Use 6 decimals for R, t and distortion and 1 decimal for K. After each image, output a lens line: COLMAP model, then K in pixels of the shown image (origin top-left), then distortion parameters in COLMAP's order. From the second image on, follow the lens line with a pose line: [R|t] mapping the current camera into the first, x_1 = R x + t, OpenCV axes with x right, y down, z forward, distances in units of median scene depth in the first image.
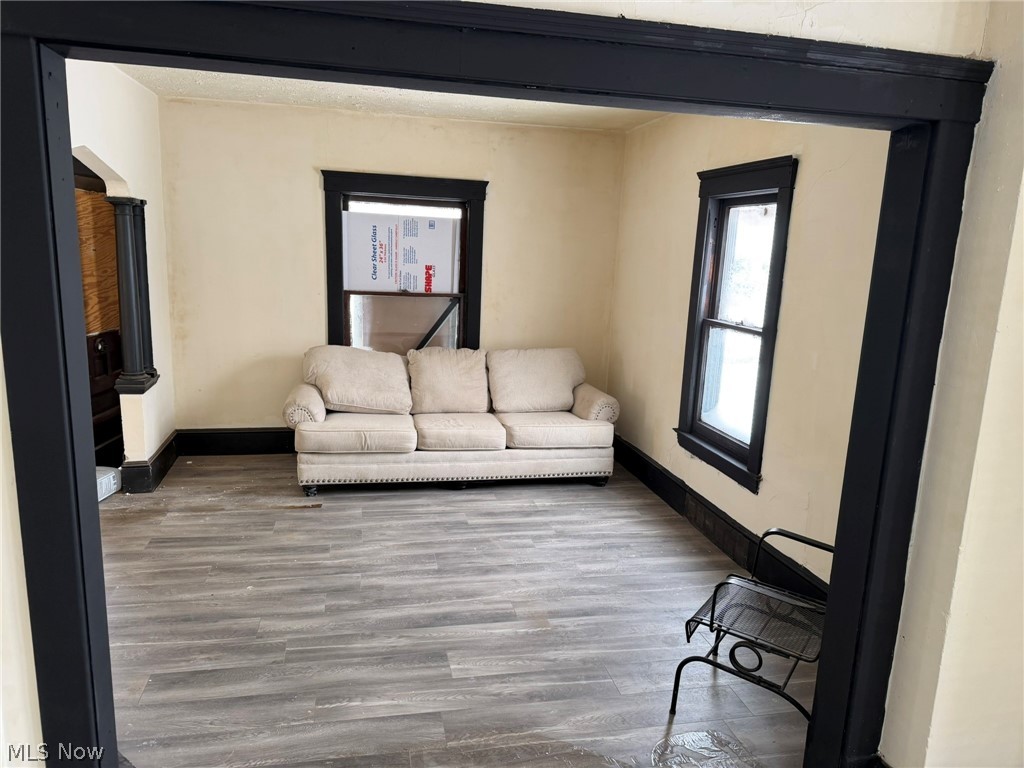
lens RADIAL K [[710.3, 0, 499.7], [0, 710.3, 387.5], [0, 0, 1]] dist [0.104228, -0.141241]
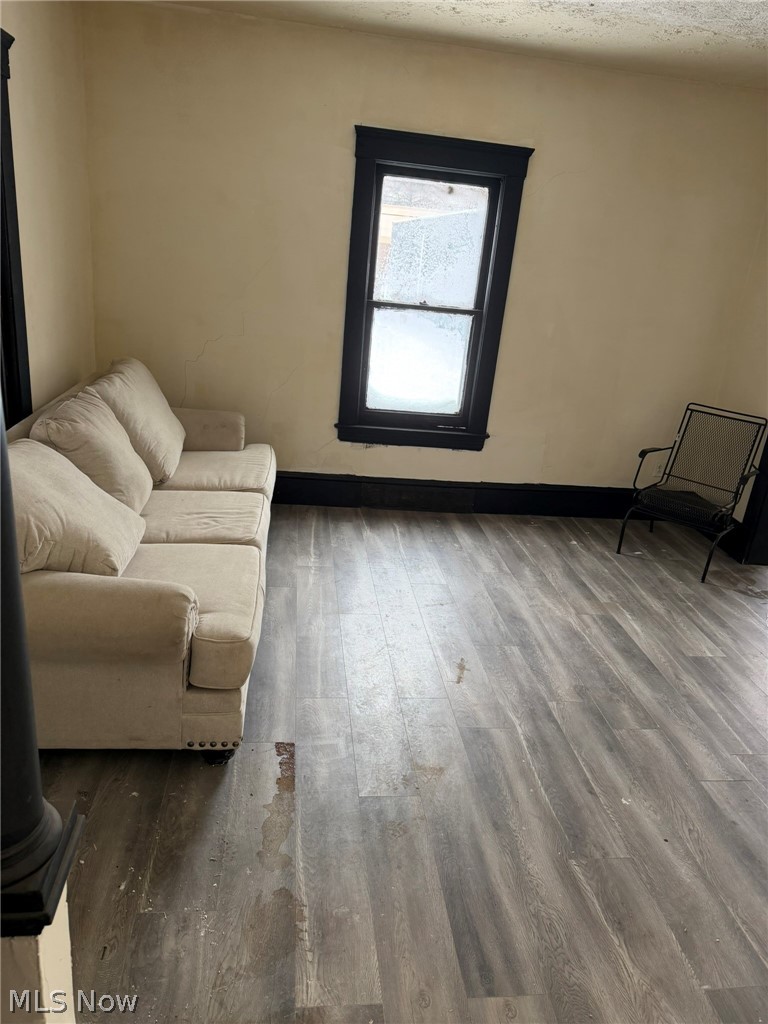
lens RADIAL K [[704.4, 0, 389.8], [0, 704.4, 512.3], [0, 0, 1]] dist [0.112953, -0.211545]
pose [[0.078034, -0.372525, 0.924736, -0.692894], [0.102788, 0.925627, 0.364210, -0.178268], [-0.991638, 0.066630, 0.110522, 0.902657]]
